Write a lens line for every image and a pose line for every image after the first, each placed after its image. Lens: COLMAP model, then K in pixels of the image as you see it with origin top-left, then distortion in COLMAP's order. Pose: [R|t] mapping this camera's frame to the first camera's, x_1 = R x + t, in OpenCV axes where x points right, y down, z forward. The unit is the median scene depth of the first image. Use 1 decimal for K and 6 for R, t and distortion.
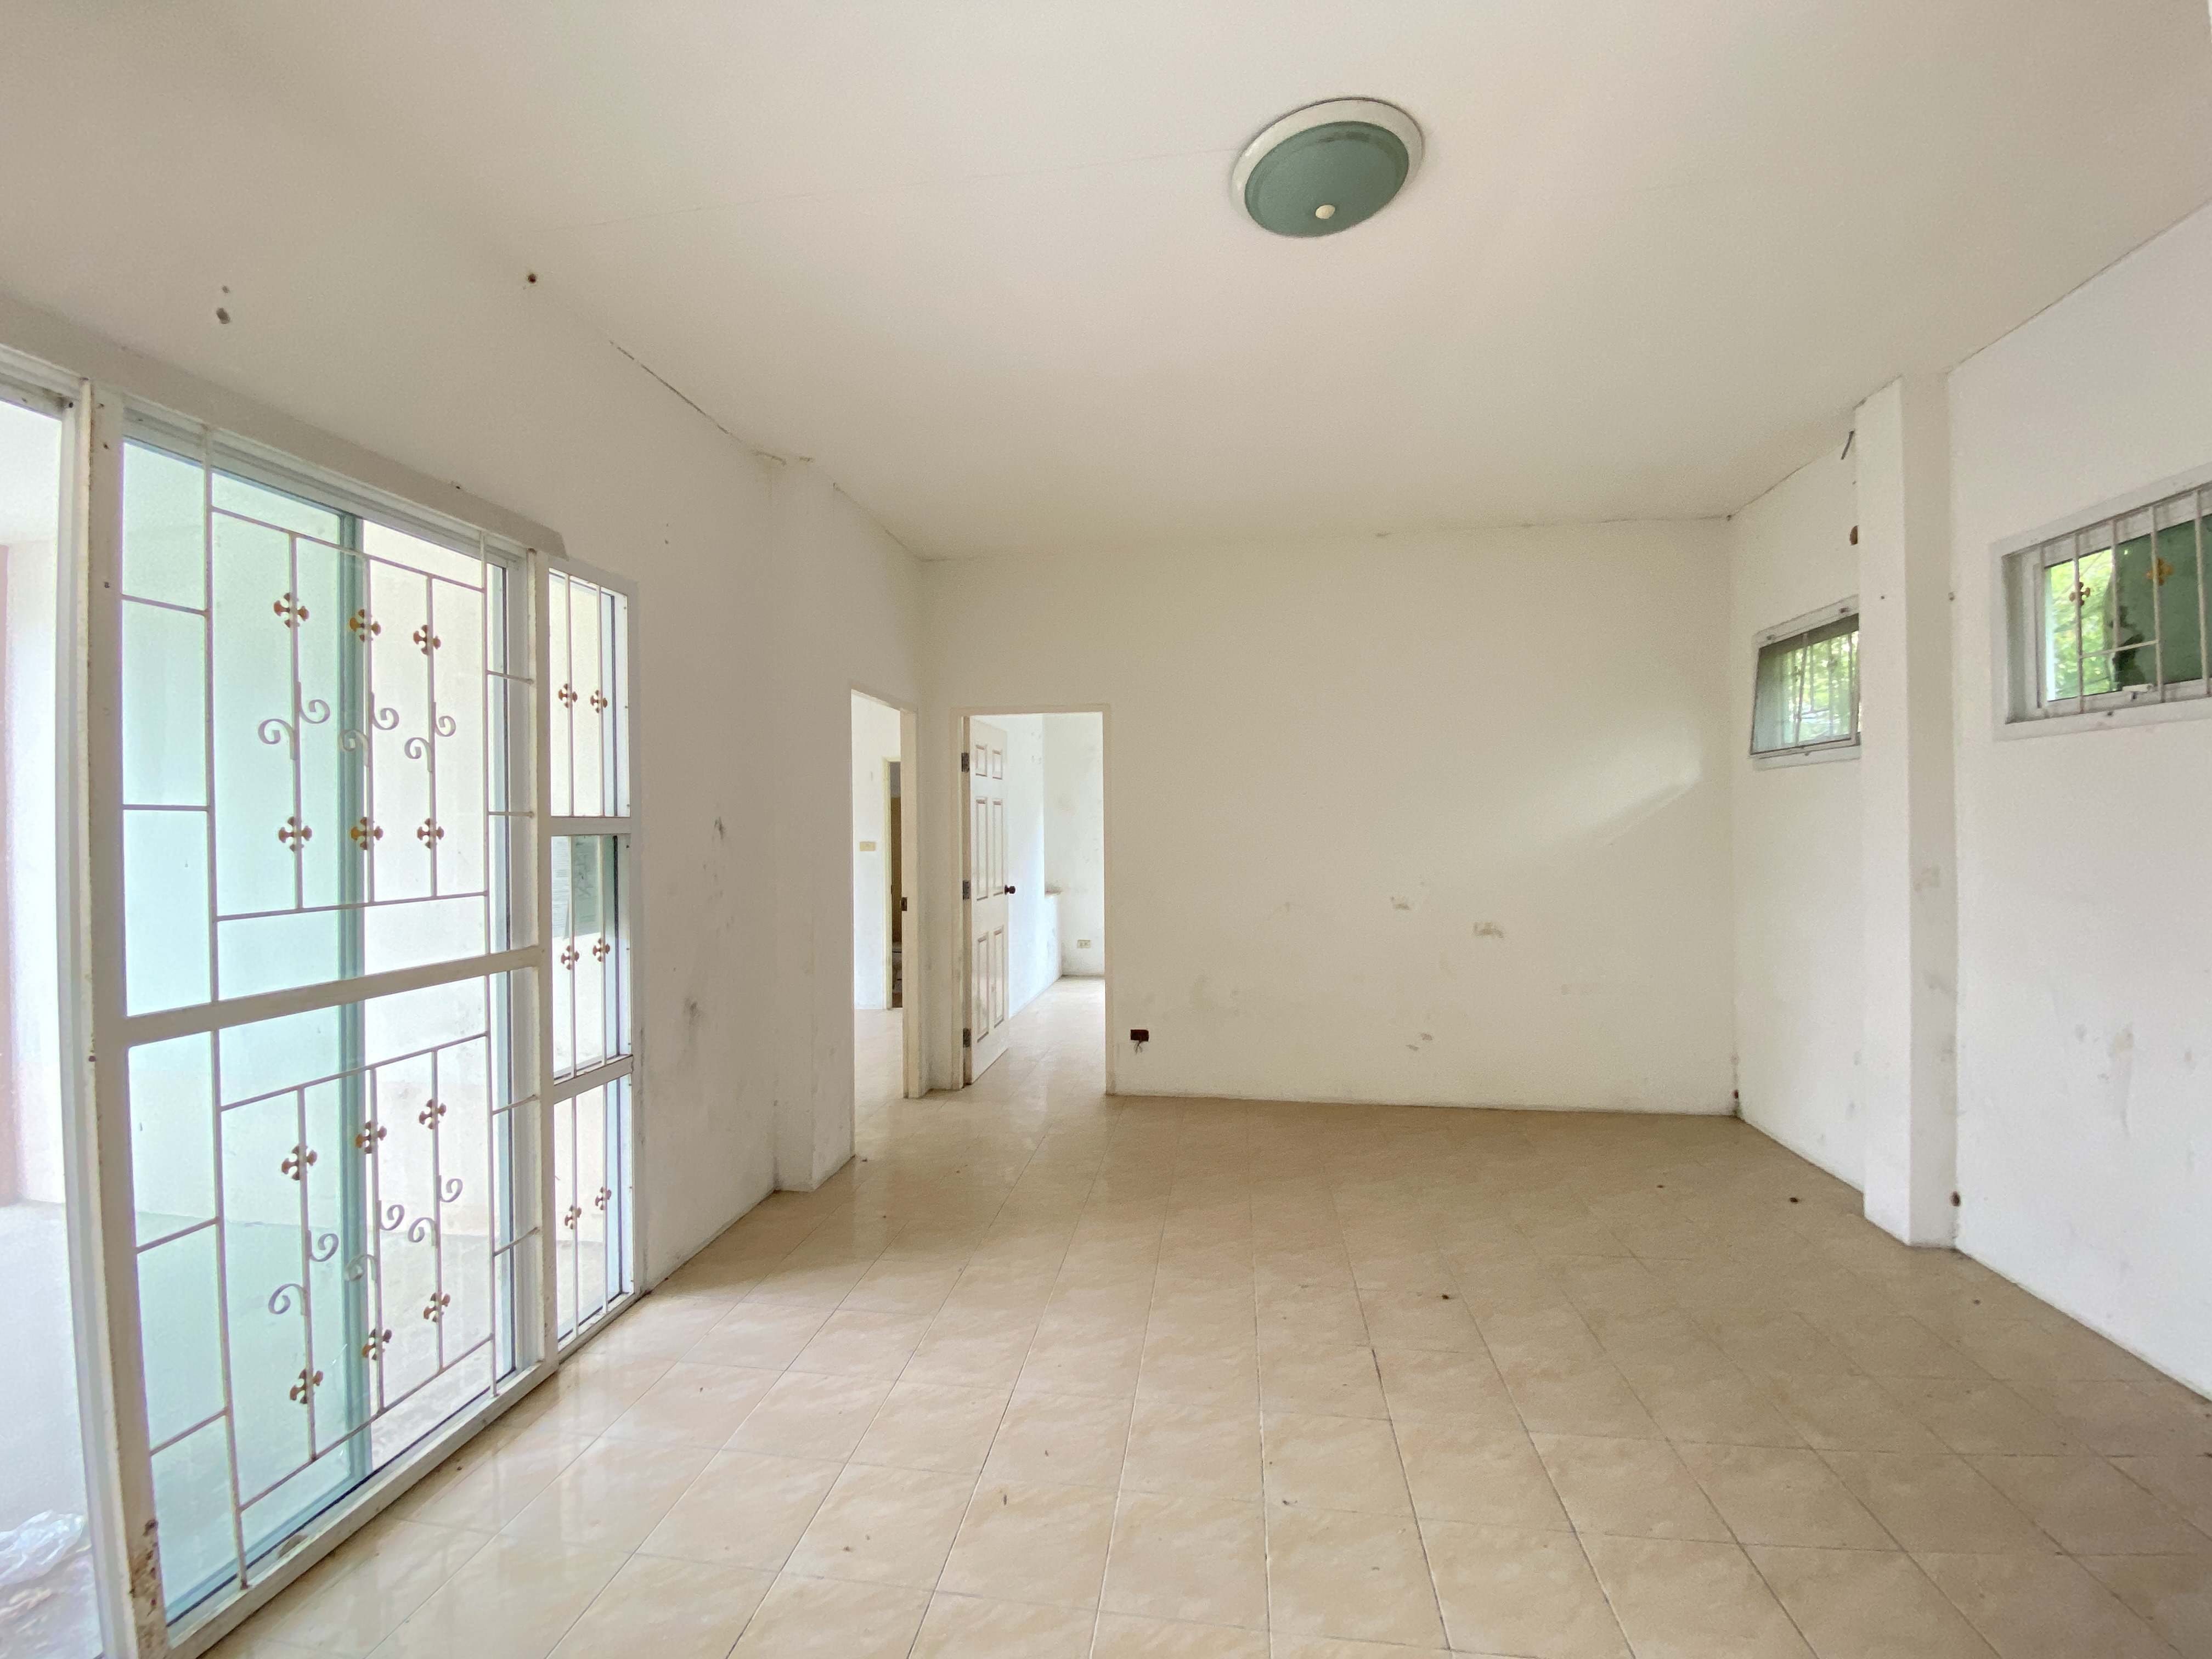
lens RADIAL K [[917.1, 0, 1106.0], [0, 917.1, 829.5], [0, 0, 1]] dist [0.000140, -0.000144]
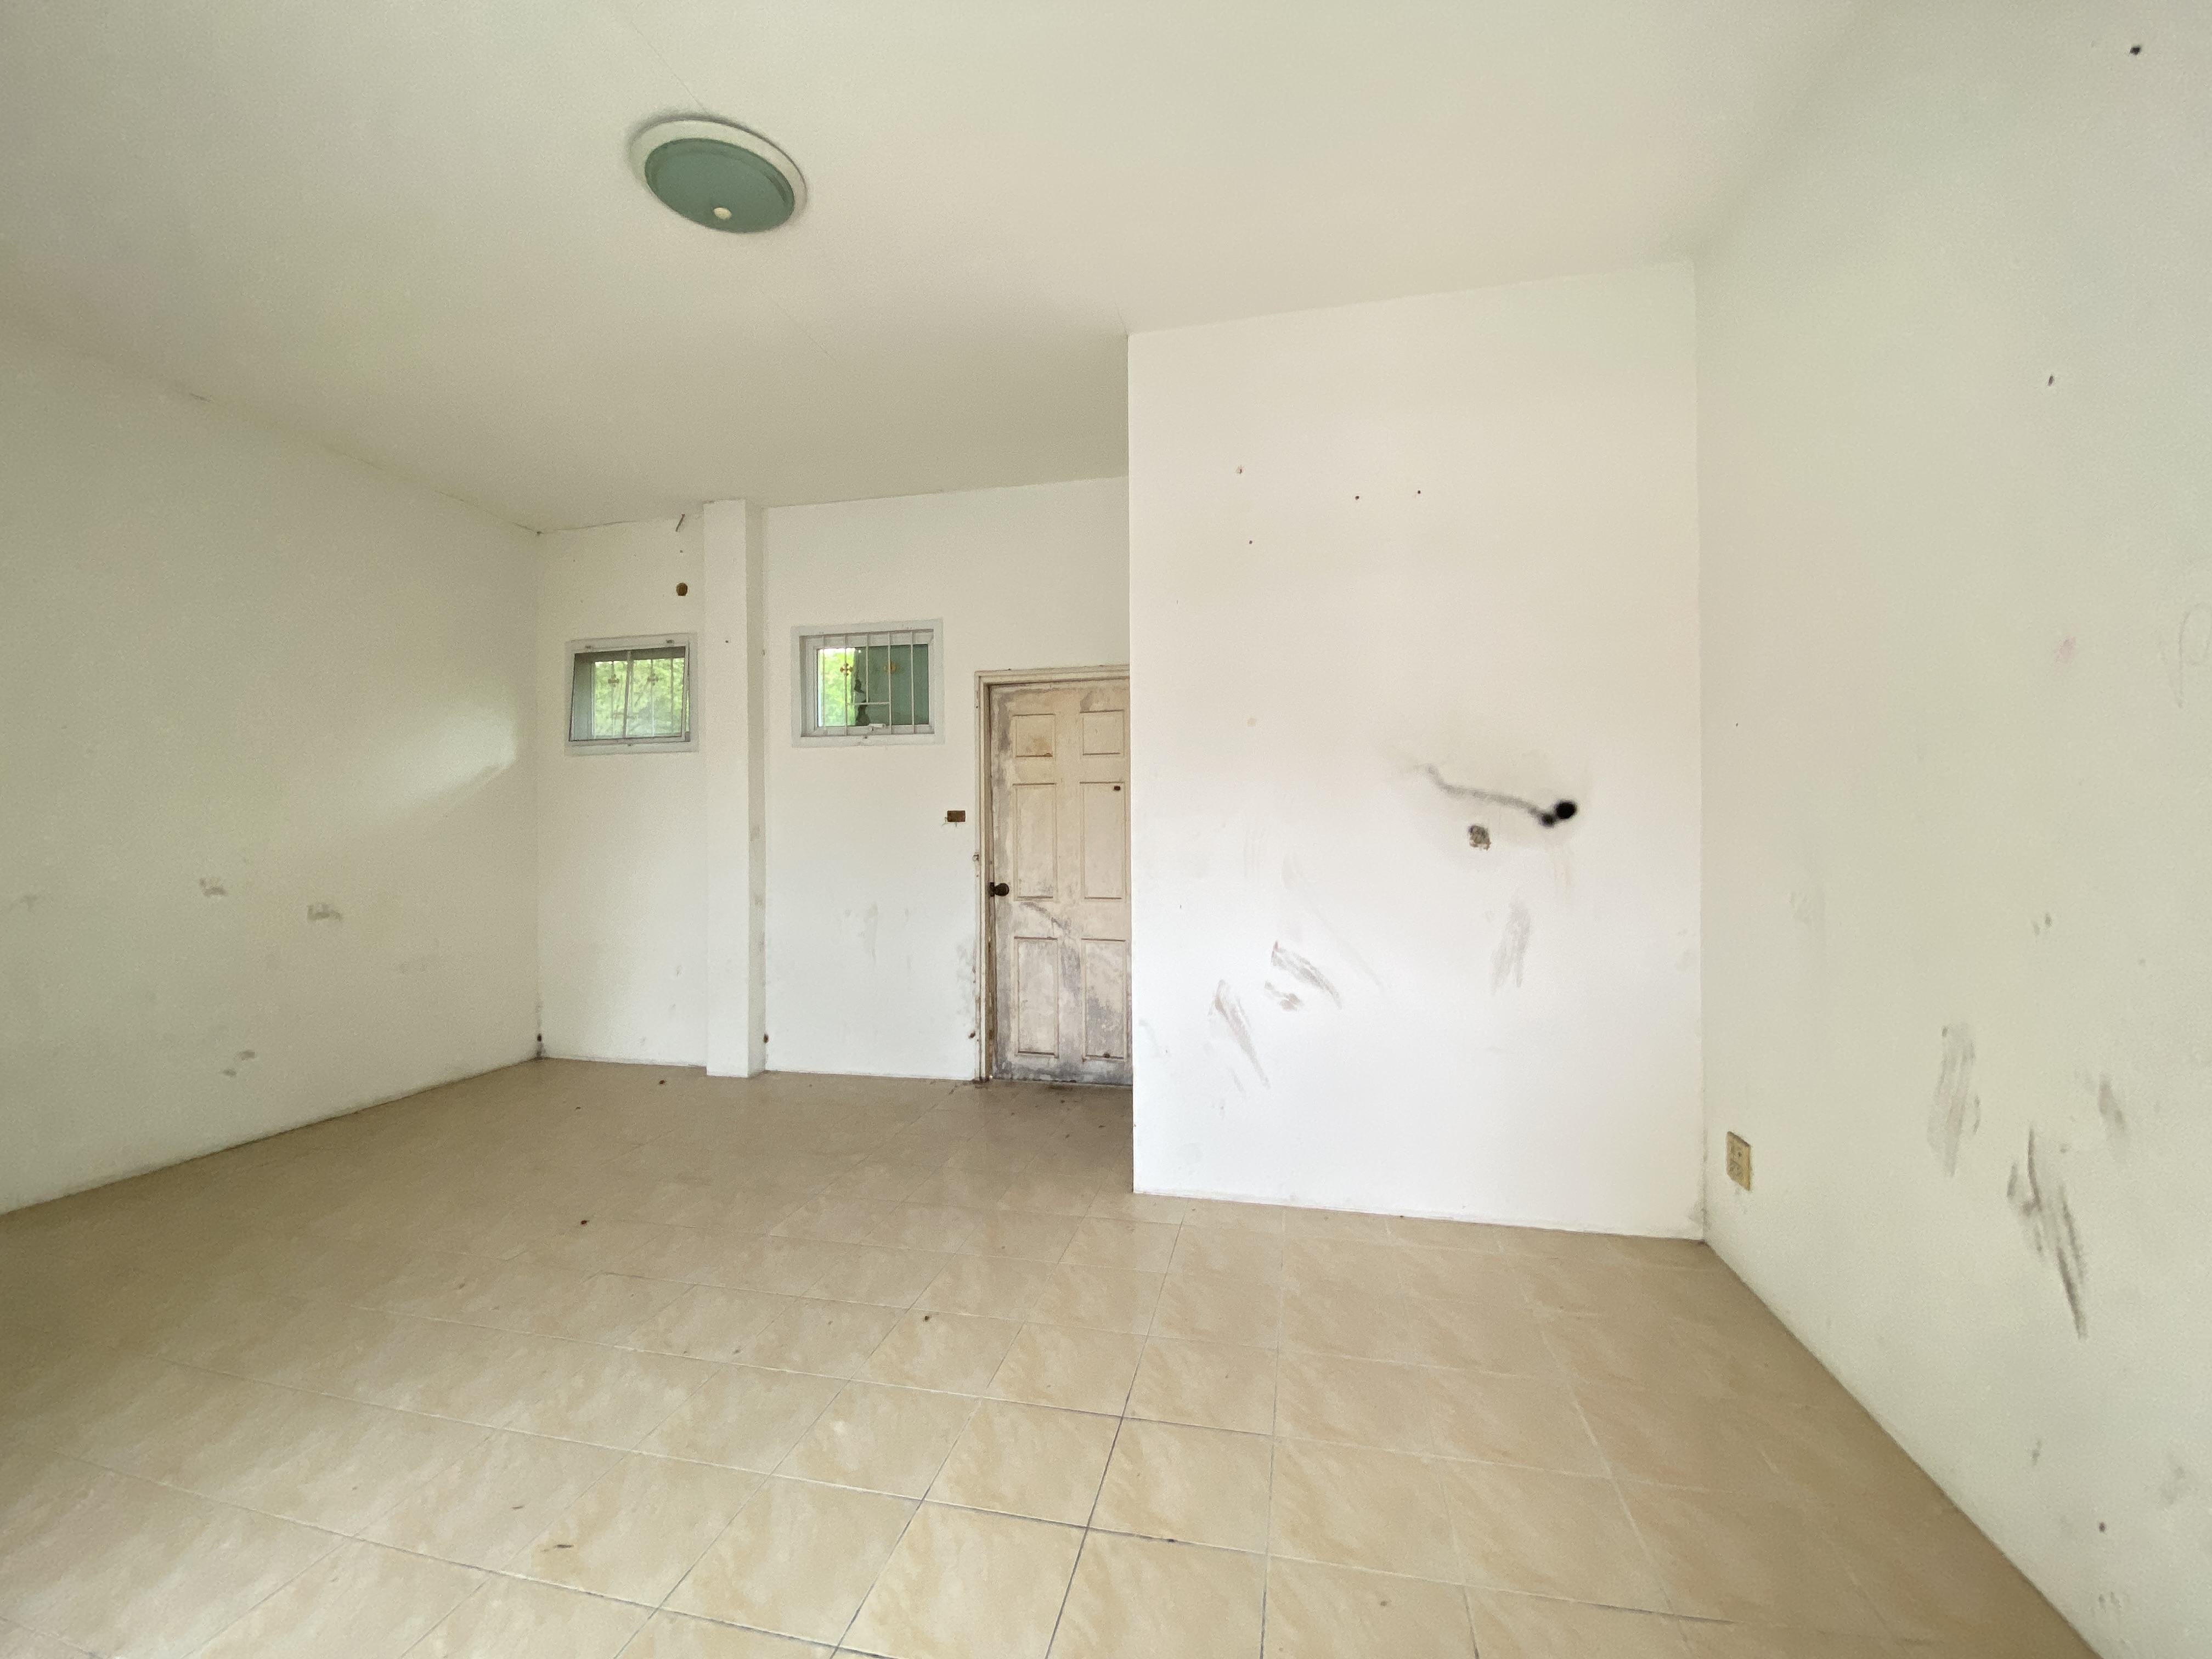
lens RADIAL K [[917.1, 0, 1106.0], [0, 917.1, 829.5], [0, 0, 1]] dist [0.000140, -0.000144]
pose [[0.084235, 0.012139, 0.996372, -0.576294], [0.007877, 0.999886, -0.012847, 0.072510], [-0.996415, 0.008931, 0.084130, 0.289351]]
